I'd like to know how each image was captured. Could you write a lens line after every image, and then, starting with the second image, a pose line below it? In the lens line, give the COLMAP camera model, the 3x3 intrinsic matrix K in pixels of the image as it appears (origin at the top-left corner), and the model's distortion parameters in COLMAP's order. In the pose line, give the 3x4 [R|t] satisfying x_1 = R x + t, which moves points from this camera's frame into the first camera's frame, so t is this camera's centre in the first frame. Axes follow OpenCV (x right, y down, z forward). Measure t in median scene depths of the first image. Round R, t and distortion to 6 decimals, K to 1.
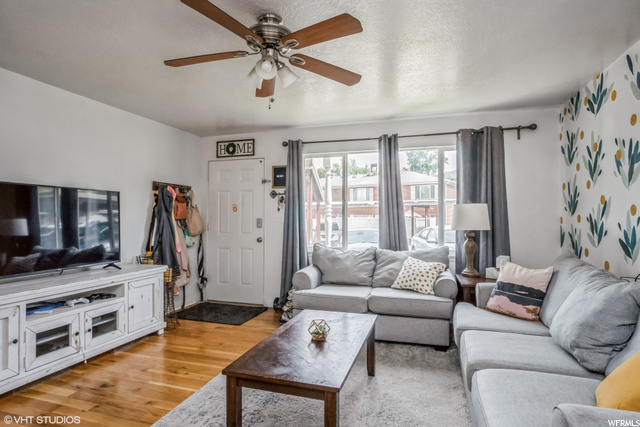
lens RADIAL K [[350.4, 0, 322.4], [0, 350.4, 216.1], [0, 0, 1]] dist [-0.001838, 0.001603]
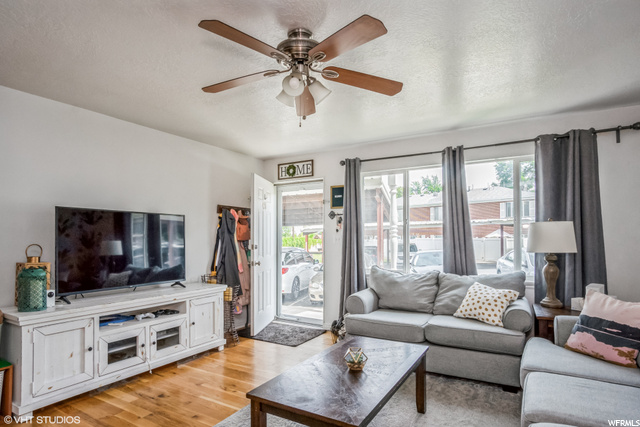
lens RADIAL K [[353.8, 0, 322.1], [0, 353.8, 235.9], [0, 0, 1]] dist [-0.001771, 0.001288]
pose [[0.974329, -0.005160, -0.225071, 0.075231], [0.004457, 0.999983, -0.003632, -0.000353], [0.225086, 0.002536, 0.974336, 0.037910]]
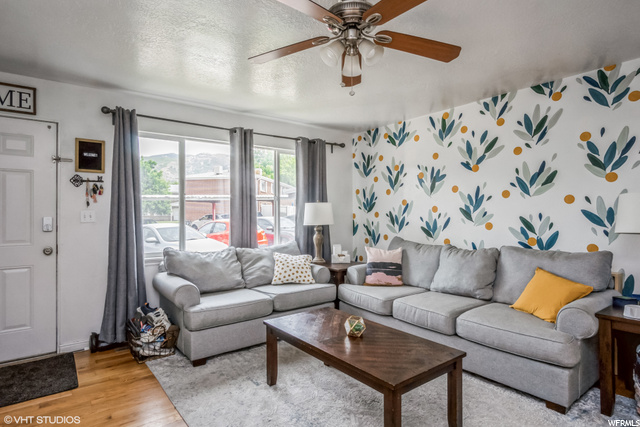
lens RADIAL K [[350.4, 0, 322.4], [0, 350.4, 216.1], [0, 0, 1]] dist [-0.001838, 0.001603]
pose [[0.577902, -0.008609, 0.816061, -0.555223], [0.001276, 0.999953, 0.009646, -0.001030], [-0.816105, -0.004533, 0.577886, 0.315834]]
